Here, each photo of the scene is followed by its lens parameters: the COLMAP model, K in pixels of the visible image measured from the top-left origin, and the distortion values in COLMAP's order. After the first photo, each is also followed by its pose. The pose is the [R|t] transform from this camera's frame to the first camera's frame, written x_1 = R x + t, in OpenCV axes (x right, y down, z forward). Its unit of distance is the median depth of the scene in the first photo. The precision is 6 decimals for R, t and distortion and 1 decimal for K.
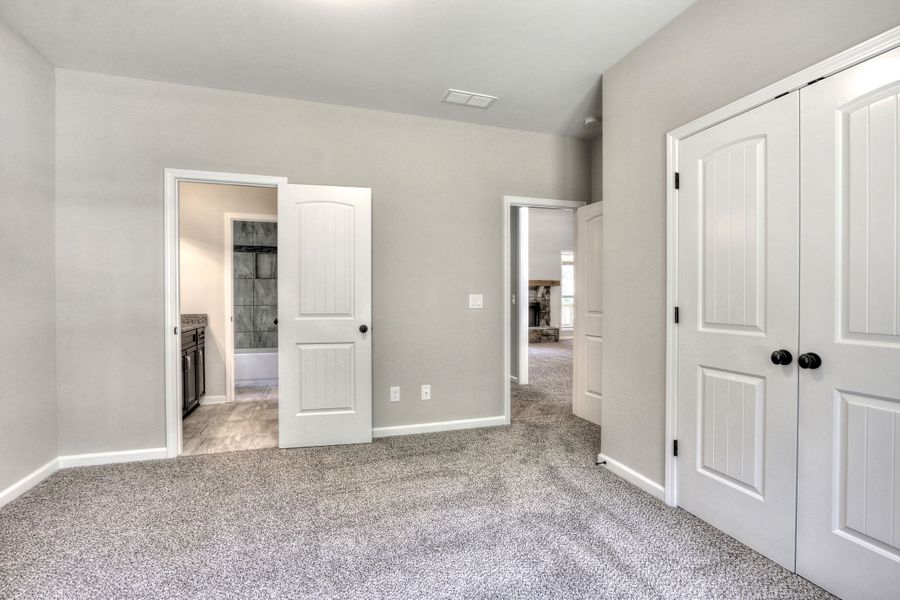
lens RADIAL K [[417.7, 0, 447.9], [0, 417.7, 300.7], [0, 0, 1]] dist [-0.010817, 0.000132]
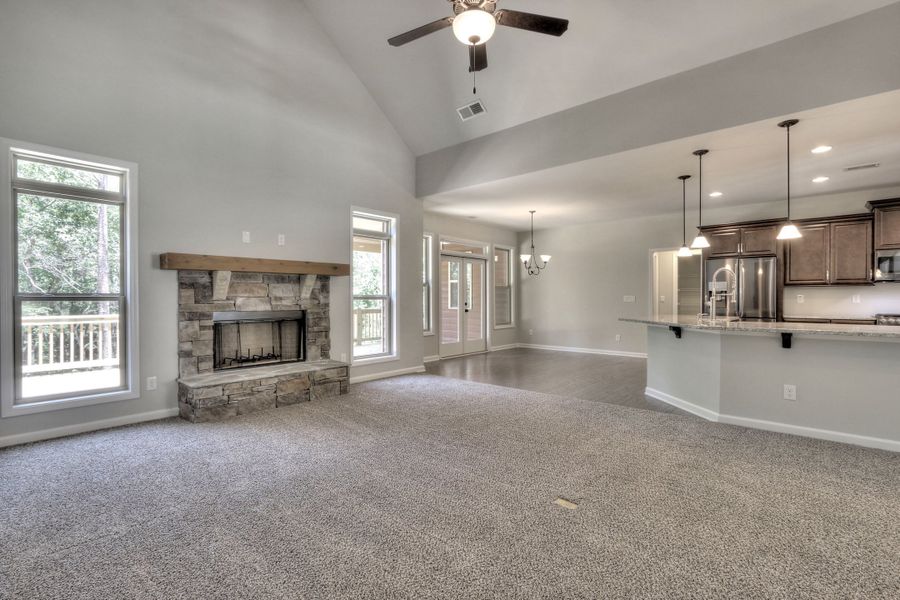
lens RADIAL K [[416.0, 0, 448.5], [0, 416.0, 300.8], [0, 0, 1]] dist [-0.011360, 0.000296]
pose [[0.863237, -0.004561, 0.504778, 0.121517], [0.005705, 0.999983, -0.000721, -0.005139], [-0.504766, 0.003502, 0.863249, 0.516207]]
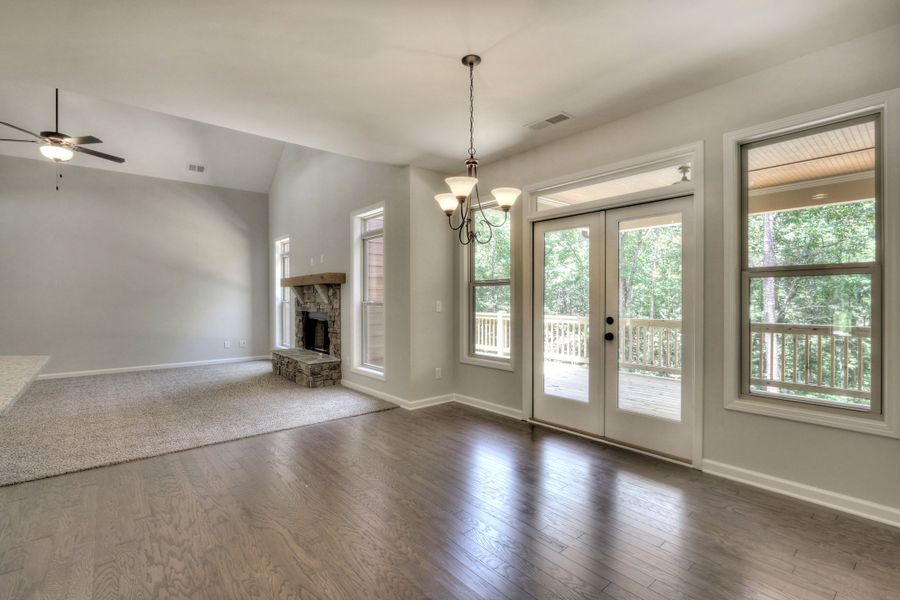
lens RADIAL K [[416.0, 0, 448.5], [0, 416.0, 300.8], [0, 0, 1]] dist [-0.011360, 0.000296]
pose [[0.375145, 0.003635, -0.926959, 0.800909], [-0.005924, 0.999981, 0.001524, -0.014757], [0.926947, 0.004920, 0.375160, 0.934765]]
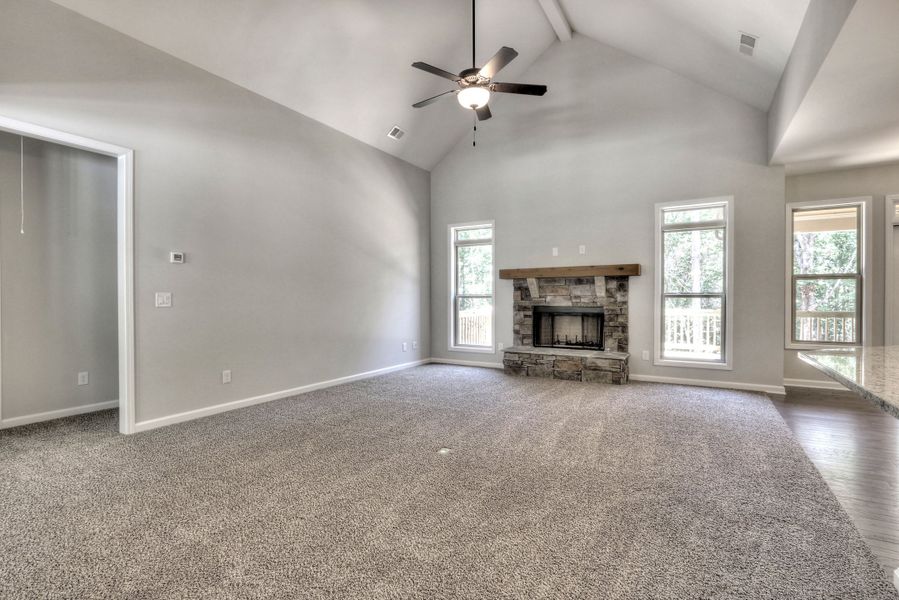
lens RADIAL K [[423.9, 0, 449.5], [0, 423.9, 300.0], [0, 0, 1]] dist [-0.013337, 0.000039]
pose [[0.665915, 0.003621, -0.746019, 0.494032], [-0.004614, 0.999989, 0.000735, -0.004321], [0.746013, 0.002952, 0.665924, 0.483862]]
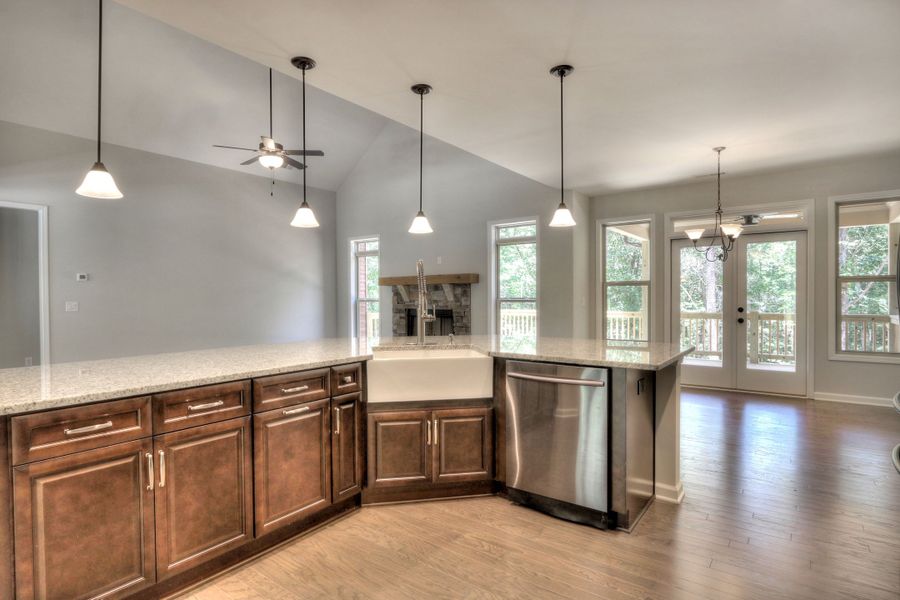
lens RADIAL K [[475.1, 0, 450.0], [0, 475.1, 300.0], [0, 0, 1]] dist [-0.009904, 0.000074]
pose [[0.584305, 0.000938, -0.811534, 0.796608], [-0.000353, 1.000000, 0.000902, -0.011402], [0.811534, -0.000241, 0.584305, 0.574213]]
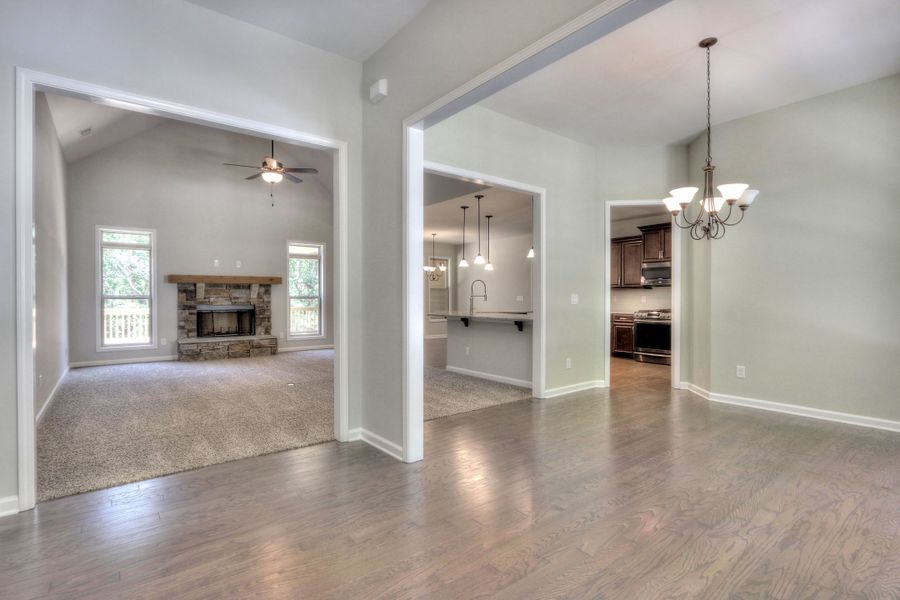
lens RADIAL K [[441.9, 0, 445.6], [0, 441.9, 300.8], [0, 0, 1]] dist [-0.004275, -0.000643]
pose [[0.941340, -0.002943, 0.337447, 0.275772], [0.003288, 0.999994, -0.000451, -0.002380], [-0.337444, 0.001534, 0.941344, 0.096986]]
